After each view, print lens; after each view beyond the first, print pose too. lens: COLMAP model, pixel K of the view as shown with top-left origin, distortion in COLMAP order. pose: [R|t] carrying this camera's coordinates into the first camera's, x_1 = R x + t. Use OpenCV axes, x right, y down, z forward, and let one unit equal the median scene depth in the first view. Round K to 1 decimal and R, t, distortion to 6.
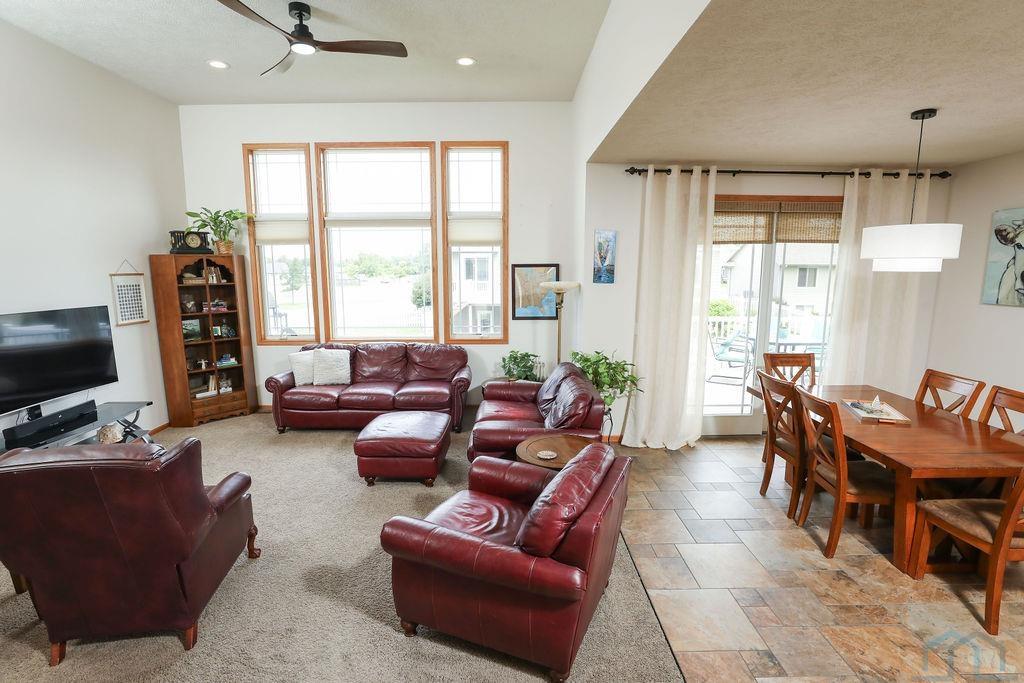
lens RADIAL K [[506.9, 0, 512.8], [0, 506.9, 343.9], [0, 0, 1]] dist [-0.036334, 0.003449]
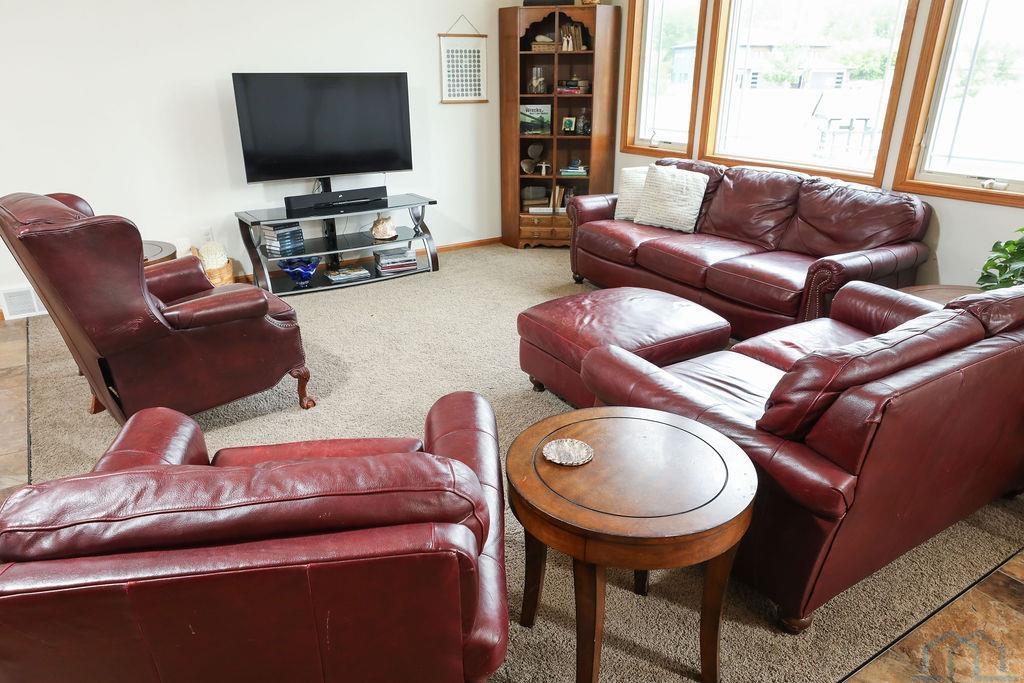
lens RADIAL K [[706.3, 0, 509.0], [0, 706.3, 342.6], [0, 0, 1]] dist [-0.002332, 0.000902]
pose [[0.527005, 0.311955, -0.790537, 0.257139], [-0.131263, 0.948911, 0.286945, -0.007692], [0.839664, -0.047453, 0.541029, 0.381559]]
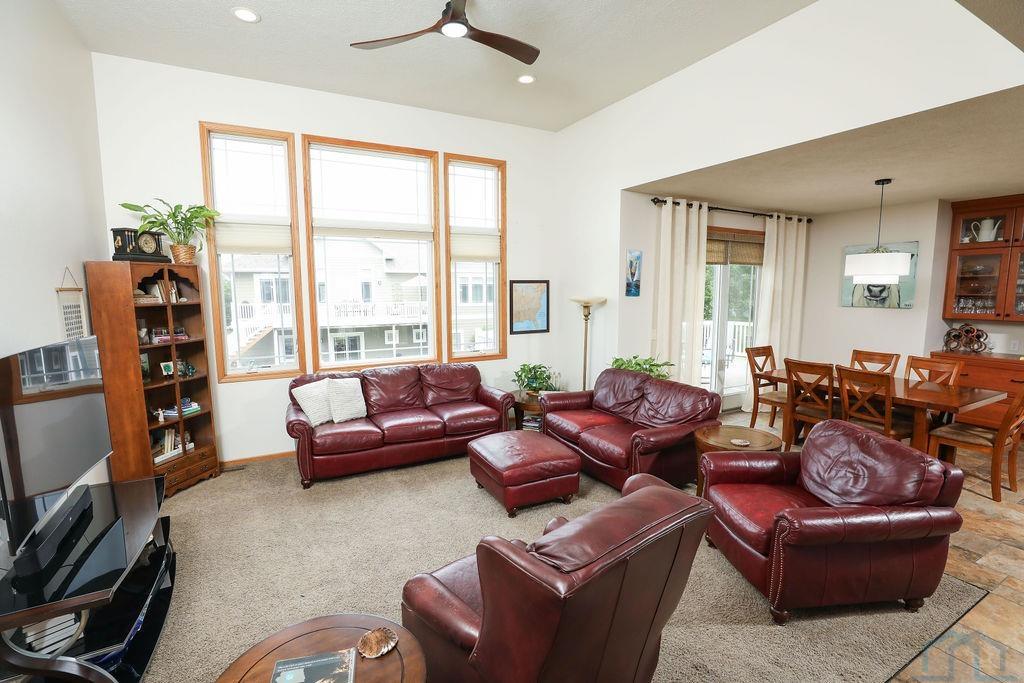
lens RADIAL K [[473.8, 0, 519.4], [0, 473.8, 342.8], [0, 0, 1]] dist [-0.030052, -0.000571]
pose [[0.876581, -0.056191, 0.477962, -0.481365], [0.074141, 0.997071, -0.018756, -0.012102], [-0.475509, 0.051878, 0.878180, 0.162626]]
